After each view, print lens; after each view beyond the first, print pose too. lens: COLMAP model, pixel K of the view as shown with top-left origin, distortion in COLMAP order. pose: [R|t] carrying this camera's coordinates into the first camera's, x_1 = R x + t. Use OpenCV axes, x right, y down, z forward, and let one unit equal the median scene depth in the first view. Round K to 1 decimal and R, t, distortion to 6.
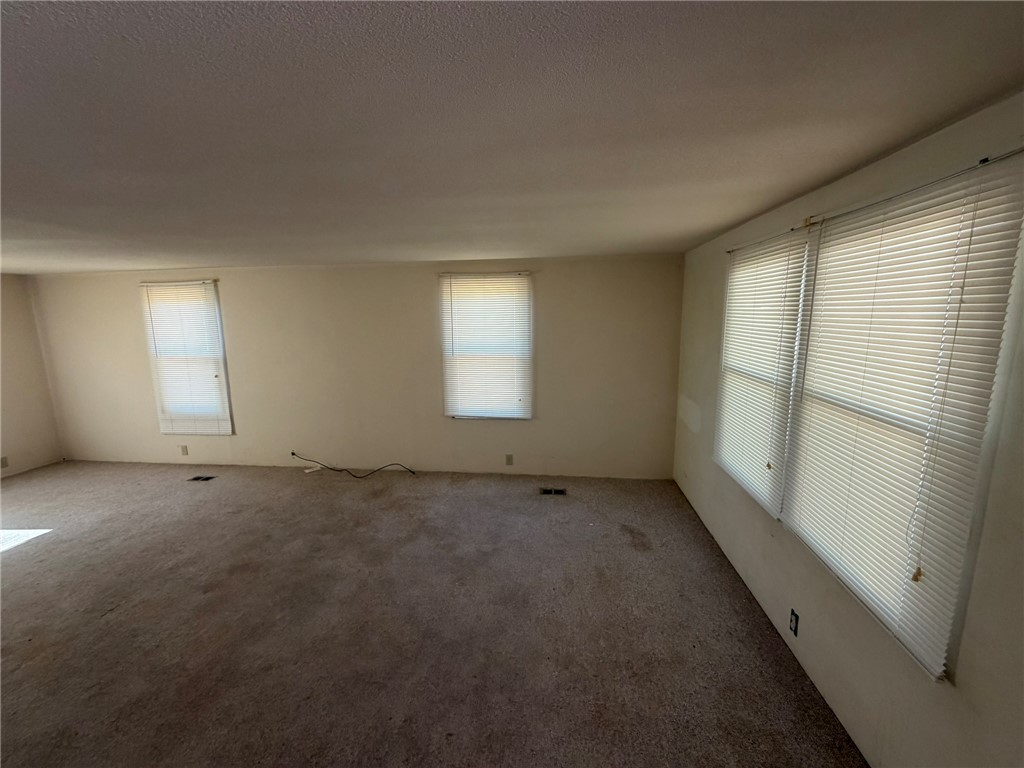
lens RADIAL K [[407.7, 0, 510.9], [0, 407.7, 383.5], [0, 0, 1]] dist [-0.000523, 0.000530]
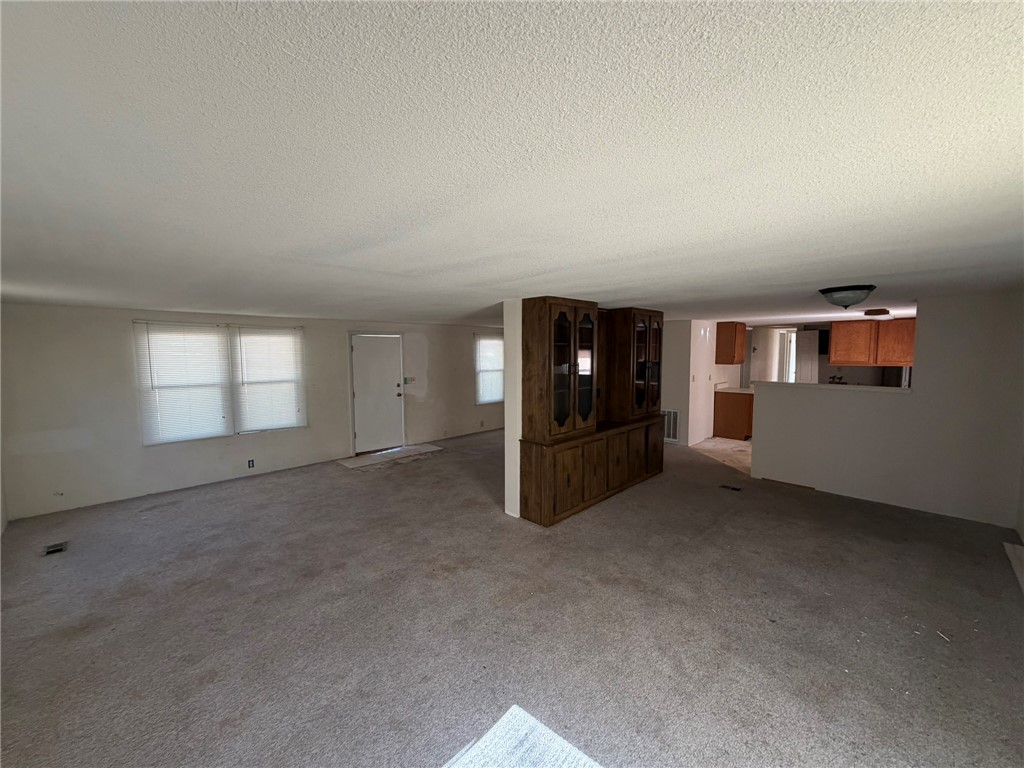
lens RADIAL K [[407.7, 0, 511.2], [0, 407.7, 382.1], [0, 0, 1]] dist [-0.000523, 0.000530]
pose [[-0.785518, -0.031626, 0.618030, -1.519904], [0.117179, 0.973025, 0.198726, -0.196374], [-0.607643, 0.228523, -0.760623, 1.192480]]
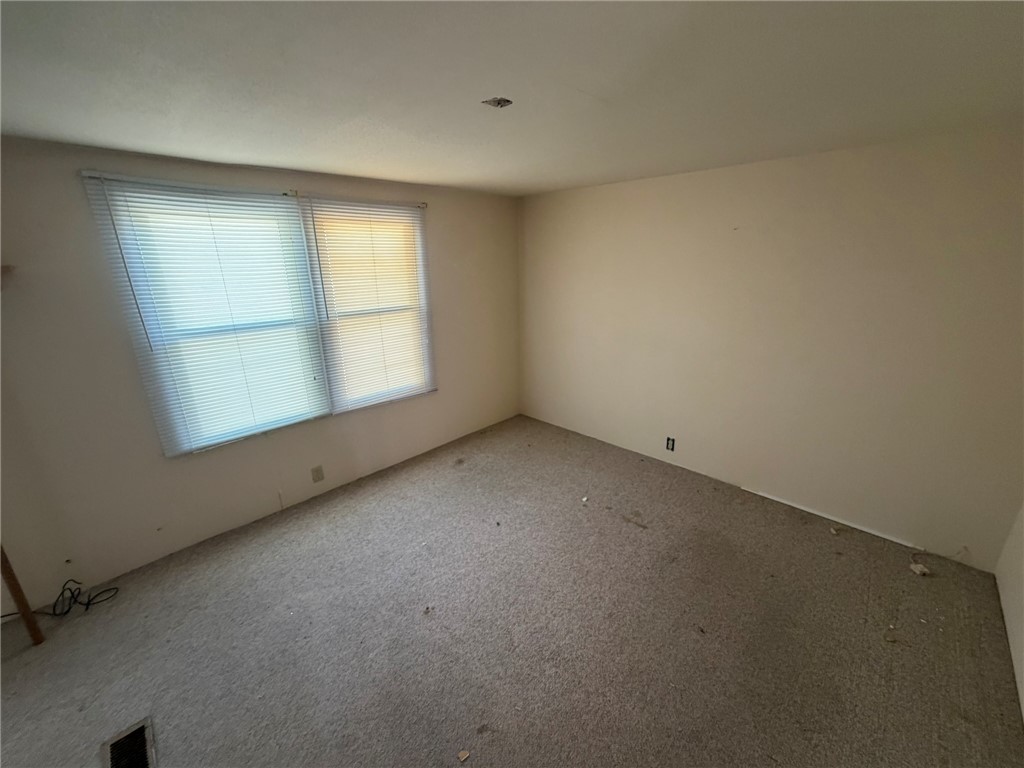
lens RADIAL K [[407.7, 0, 511.7], [0, 407.7, 383.0], [0, 0, 1]] dist [-0.000523, 0.000530]
pose [[-0.777147, -0.174311, 0.604696, -0.432243], [0.115295, 0.905175, 0.409103, -0.169373], [-0.618667, 0.387652, -0.683357, 0.995130]]
